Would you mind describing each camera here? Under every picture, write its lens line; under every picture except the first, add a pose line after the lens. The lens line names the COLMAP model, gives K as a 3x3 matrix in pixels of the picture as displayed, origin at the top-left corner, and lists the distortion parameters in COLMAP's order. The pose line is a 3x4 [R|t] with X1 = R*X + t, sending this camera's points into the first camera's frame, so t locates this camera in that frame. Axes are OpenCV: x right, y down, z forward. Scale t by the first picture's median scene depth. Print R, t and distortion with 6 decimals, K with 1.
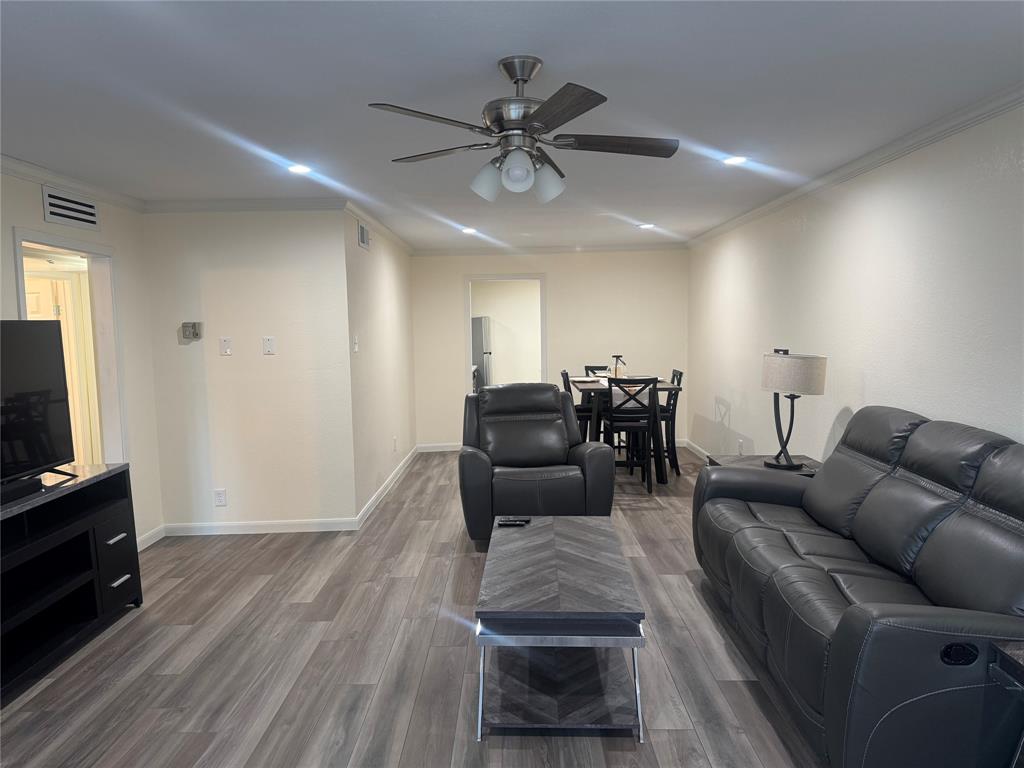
lens RADIAL K [[721.8, 0, 510.2], [0, 721.8, 382.6], [0, 0, 1]] dist [0.081644, -0.083056]
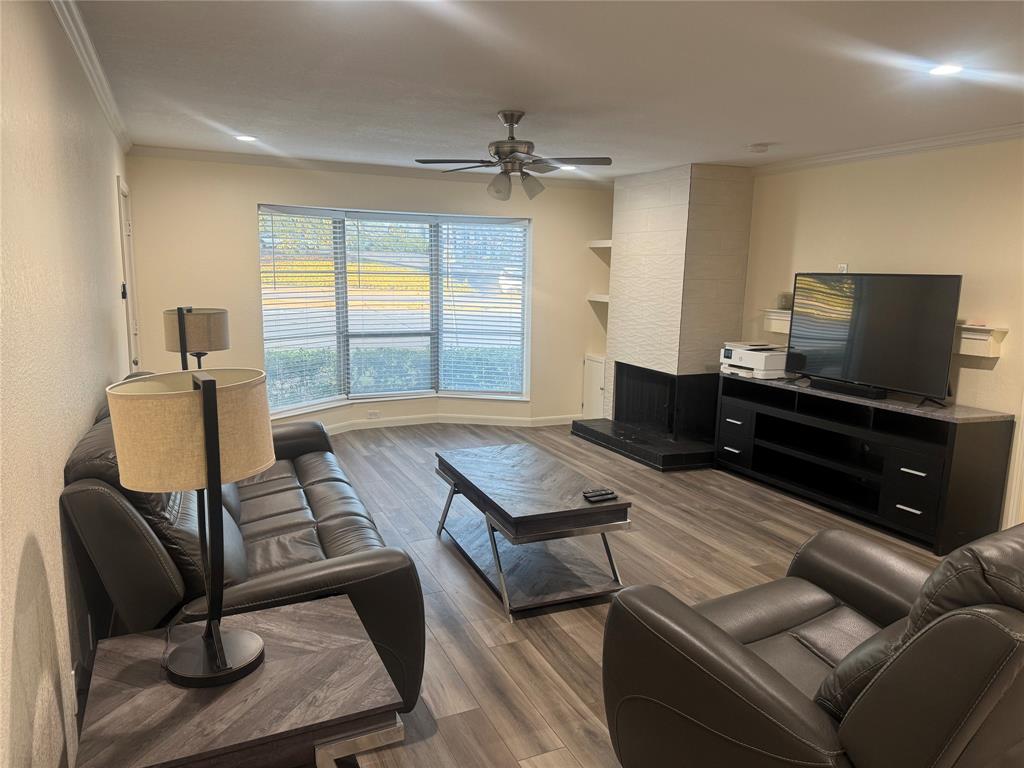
lens RADIAL K [[721.8, 0, 507.4], [0, 721.8, 384.5], [0, 0, 1]] dist [0.081644, -0.083056]
pose [[-0.913145, 0.065204, -0.402387, 0.489336], [-0.038783, 0.968750, 0.244990, -0.173915], [0.405786, 0.239317, -0.882080, 1.766176]]
